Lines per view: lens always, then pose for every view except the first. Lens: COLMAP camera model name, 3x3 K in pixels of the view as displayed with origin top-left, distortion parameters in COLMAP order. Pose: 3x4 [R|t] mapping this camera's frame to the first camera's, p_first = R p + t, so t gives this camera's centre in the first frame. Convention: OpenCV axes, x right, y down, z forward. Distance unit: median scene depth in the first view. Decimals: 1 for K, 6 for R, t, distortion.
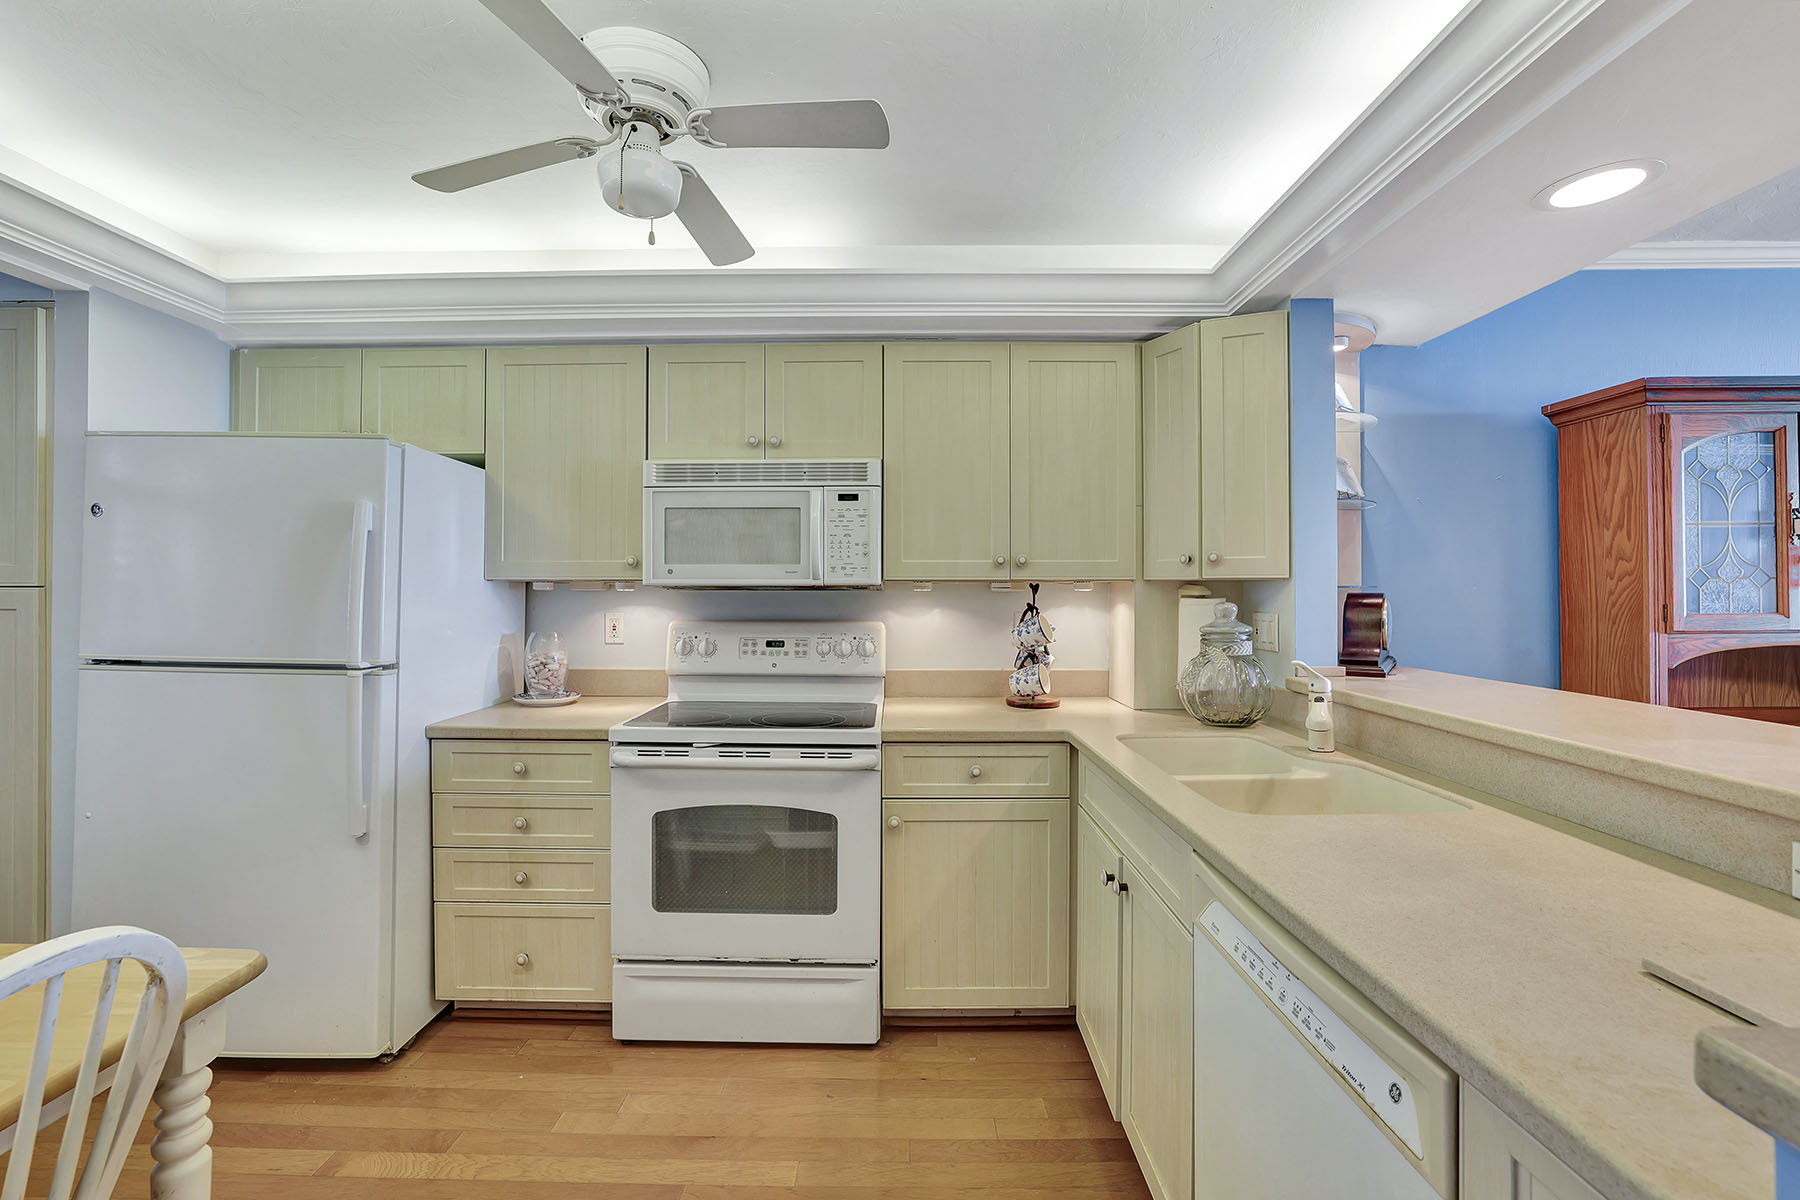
lens RADIAL K [[782.6, 0, 886.6], [0, 782.6, 590.7], [0, 0, 1]] dist [-0.034105, 0.009349]
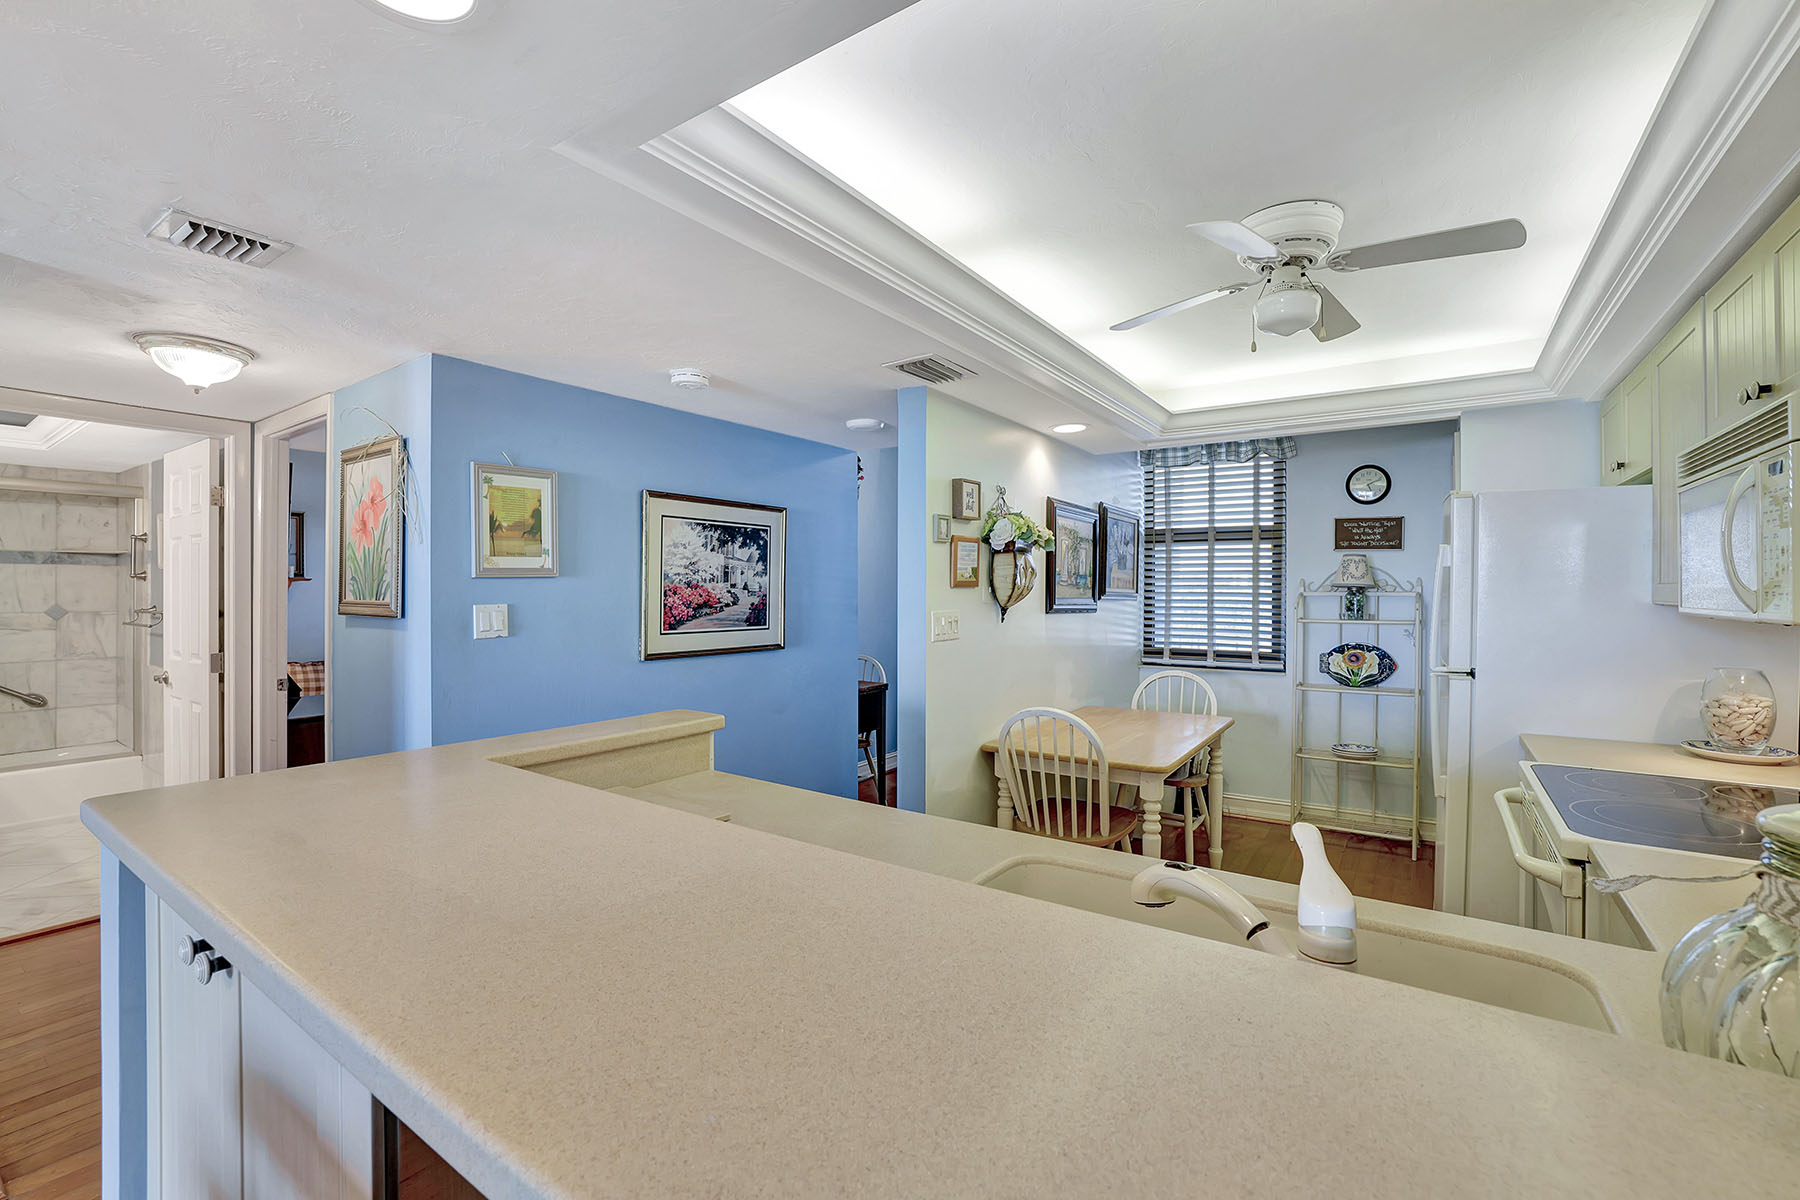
lens RADIAL K [[782.6, 0, 894.2], [0, 782.6, 595.3], [0, 0, 1]] dist [-0.034105, 0.009349]
pose [[-0.566823, 0.004160, -0.823829, 0.817204], [0.004463, 0.999988, 0.001979, -0.031011], [0.823827, -0.002555, -0.566835, 0.843326]]
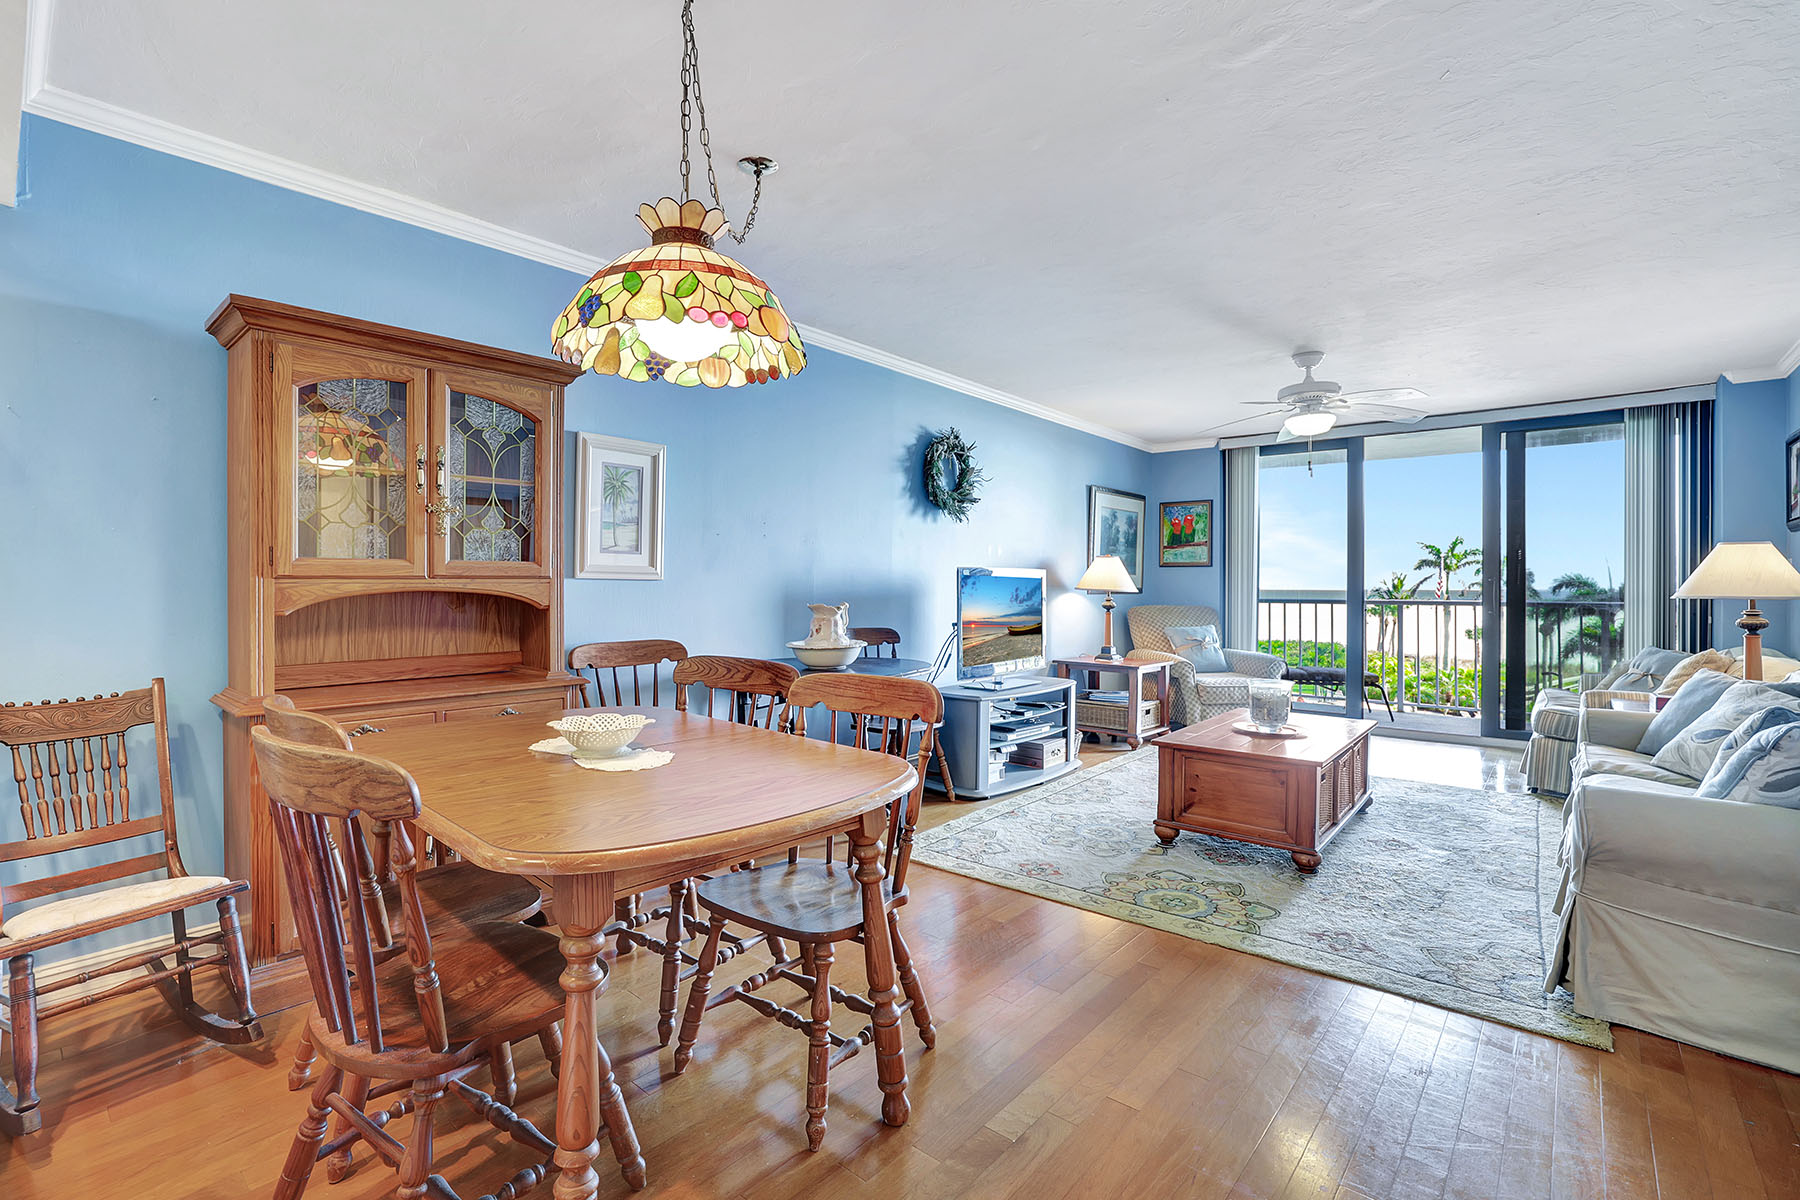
lens RADIAL K [[814.1, 0, 896.4], [0, 814.1, 586.3], [0, 0, 1]] dist [-0.031448, 0.004522]
pose [[0.645255, 0.003159, 0.763960, 0.739938], [-0.008215, 0.999962, 0.002803, 0.054940], [-0.763923, -0.008084, 0.645257, -0.197682]]
